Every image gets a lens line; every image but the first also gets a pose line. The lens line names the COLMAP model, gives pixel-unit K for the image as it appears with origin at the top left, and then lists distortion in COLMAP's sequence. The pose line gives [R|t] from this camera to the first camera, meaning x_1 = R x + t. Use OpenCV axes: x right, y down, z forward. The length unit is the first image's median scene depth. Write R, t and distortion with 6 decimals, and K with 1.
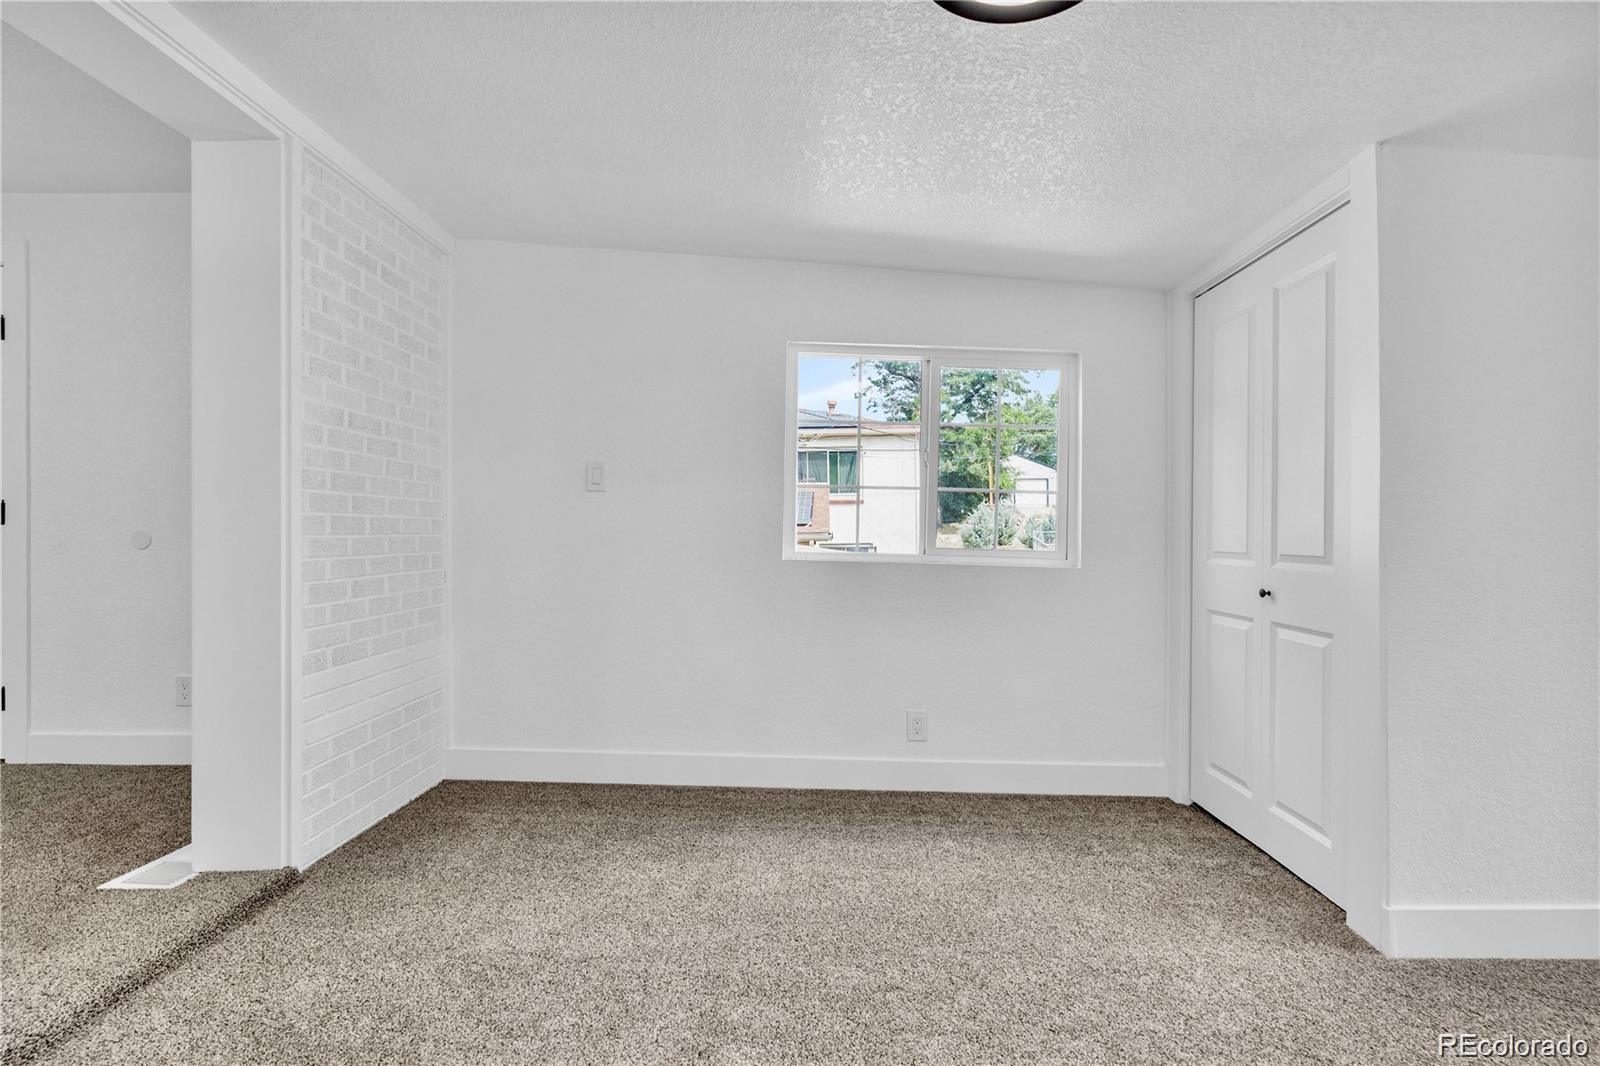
lens RADIAL K [[726.9, 0, 811.7], [0, 726.9, 521.9], [0, 0, 1]] dist [-0.009451, 0.000687]
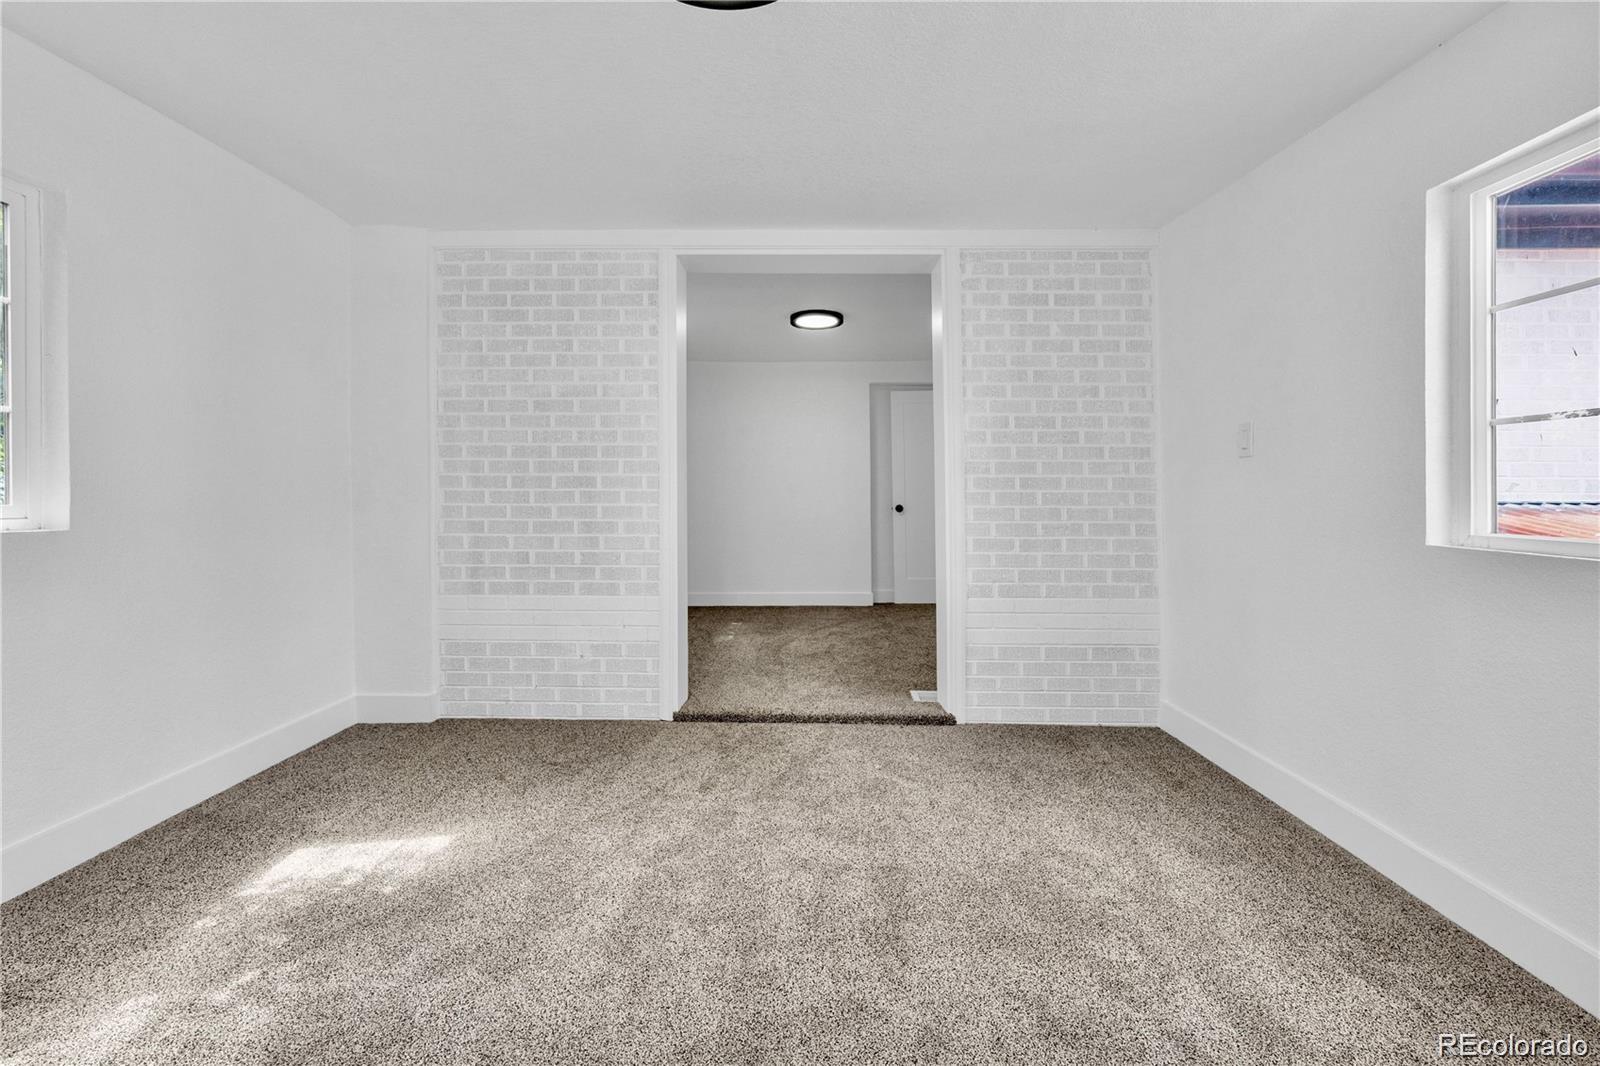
lens RADIAL K [[691.6, 0, 800.0], [0, 691.6, 533.0], [0, 0, 1]] dist [-0.001515, 0.000092]
pose [[0.032391, 0.037615, -0.998767, 0.656661], [0.011318, 0.999214, 0.037999, 0.015172], [0.999411, -0.012534, 0.031940, 0.532099]]
